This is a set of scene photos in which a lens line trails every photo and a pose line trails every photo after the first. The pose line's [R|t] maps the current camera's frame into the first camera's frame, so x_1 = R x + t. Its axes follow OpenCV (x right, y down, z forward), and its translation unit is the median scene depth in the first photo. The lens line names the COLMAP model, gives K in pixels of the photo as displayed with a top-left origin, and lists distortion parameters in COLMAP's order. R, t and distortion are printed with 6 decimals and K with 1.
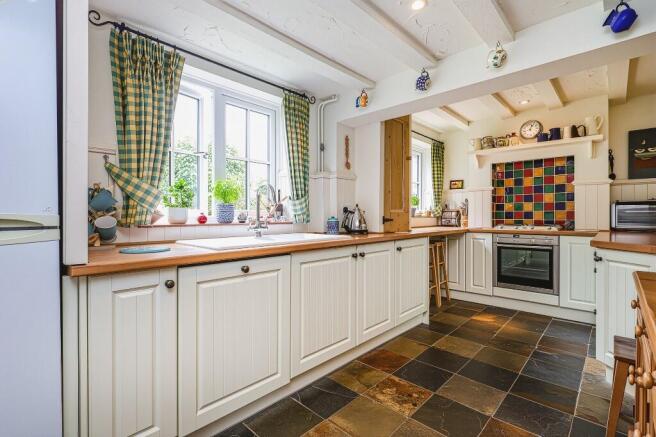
lens RADIAL K [[305.8, 0, 328.5], [0, 305.8, 216.3], [0, 0, 1]] dist [-0.002694, -0.000008]
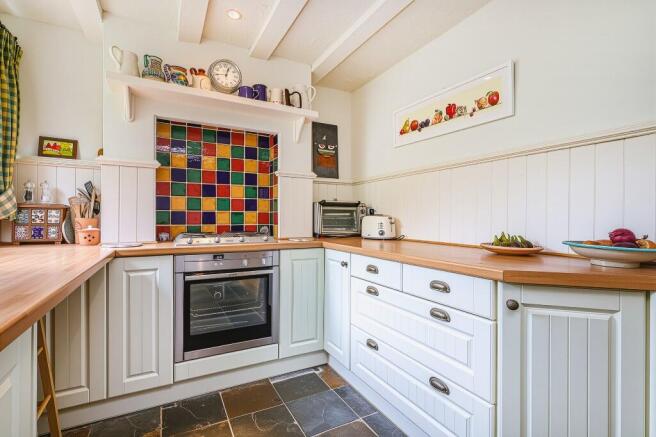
lens RADIAL K [[305.8, 0, 326.2], [0, 305.8, 219.9], [0, 0, 1]] dist [-0.002694, -0.000008]
pose [[0.312686, -0.005492, 0.949841, 0.151757], [-0.000649, 0.999982, 0.005995, -0.004078], [-0.949856, -0.002491, 0.312677, 0.616949]]
